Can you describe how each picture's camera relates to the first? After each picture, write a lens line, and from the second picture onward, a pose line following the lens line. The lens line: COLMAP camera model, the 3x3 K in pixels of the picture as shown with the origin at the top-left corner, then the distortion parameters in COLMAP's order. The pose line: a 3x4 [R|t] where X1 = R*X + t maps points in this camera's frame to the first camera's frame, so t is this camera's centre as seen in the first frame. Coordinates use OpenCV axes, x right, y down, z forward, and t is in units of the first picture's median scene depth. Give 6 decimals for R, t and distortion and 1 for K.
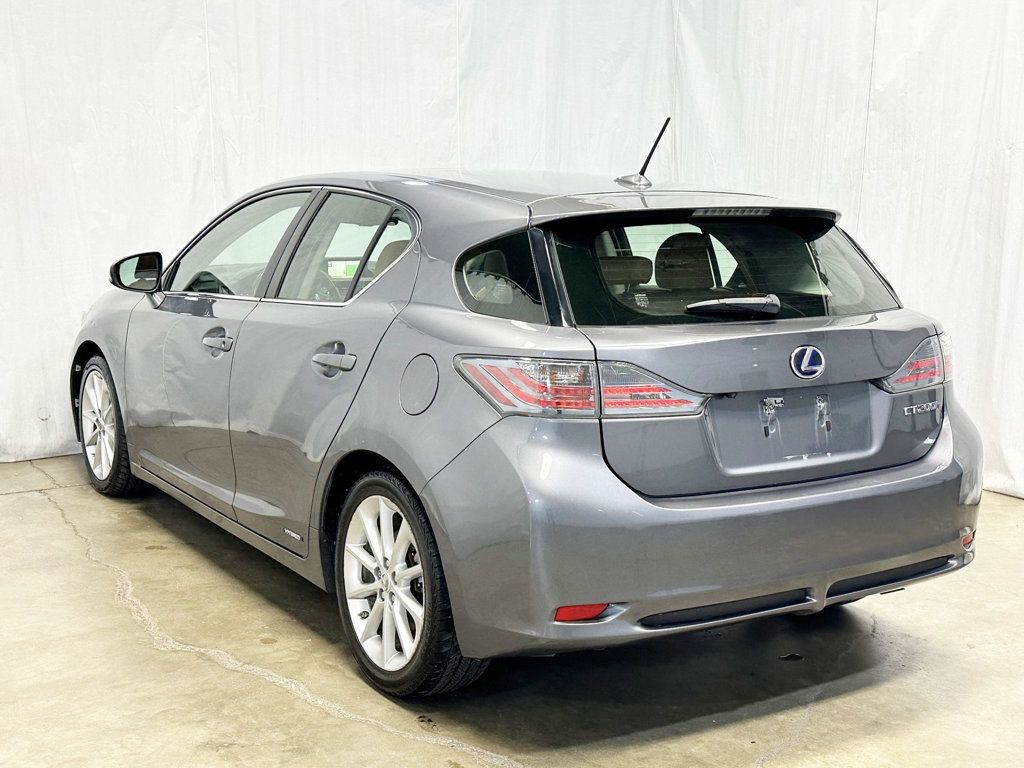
lens RADIAL K [[1369.8, 0, 514.8], [0, 1369.8, 388.3], [0, 0, 1]] dist [0.119883, 0.000000]
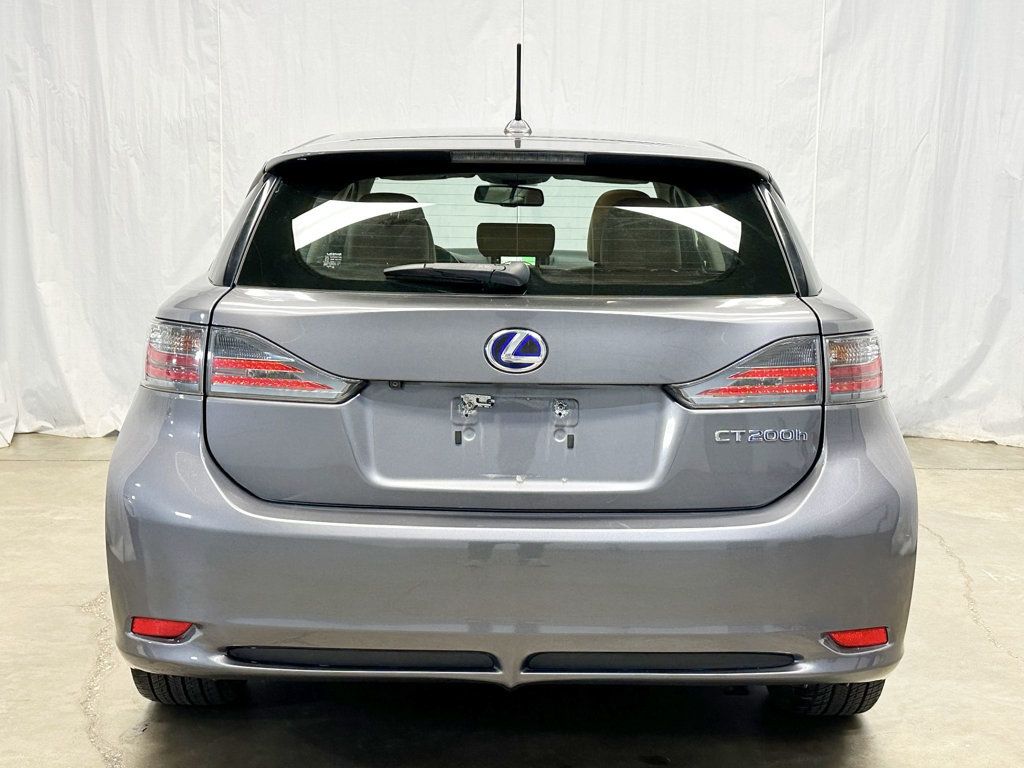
lens RADIAL K [[1369.8, 0, 514.4], [0, 1369.8, 386.3], [0, 0, 1]] dist [0.119883, 0.000000]
pose [[0.834094, 0.071538, -0.546963, 0.614524], [-0.085928, 0.996301, -0.000729, 0.000961], [0.544888, 0.047608, 0.837156, 0.377645]]
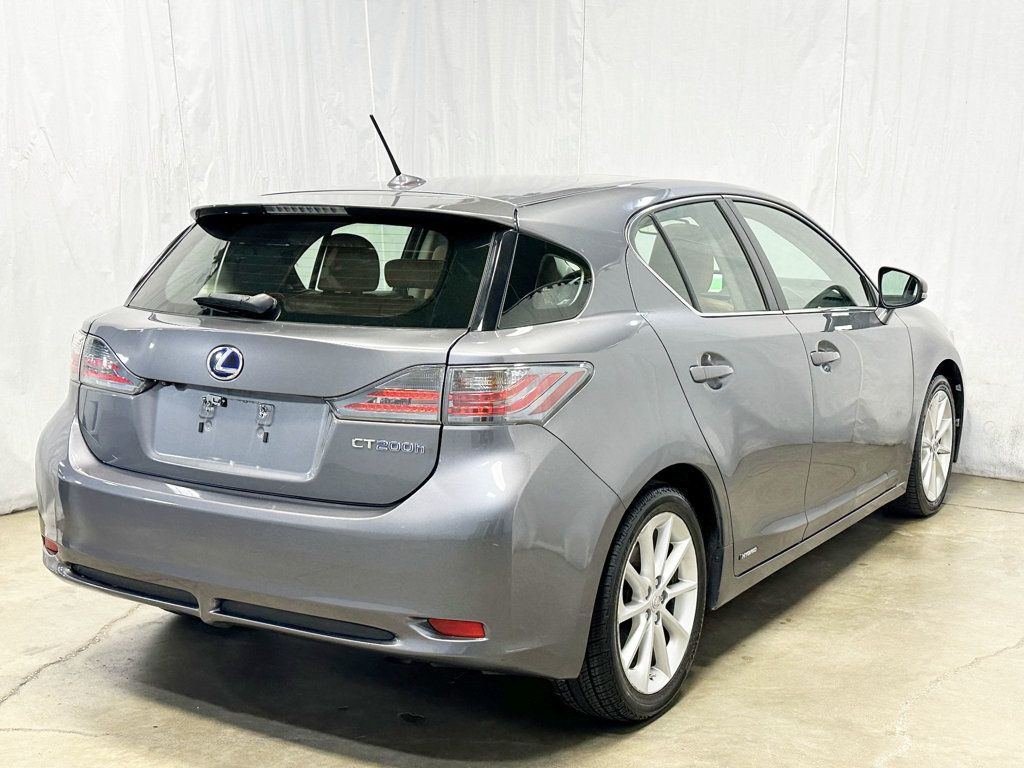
lens RADIAL K [[1369.8, 0, 509.1], [0, 1369.8, 378.4], [0, 0, 1]] dist [0.119883, 0.000000]
pose [[0.389436, 0.106467, -0.914880, 1.163964], [-0.137627, 0.988872, 0.056494, -0.089522], [0.910713, 0.103912, 0.399755, 0.791781]]
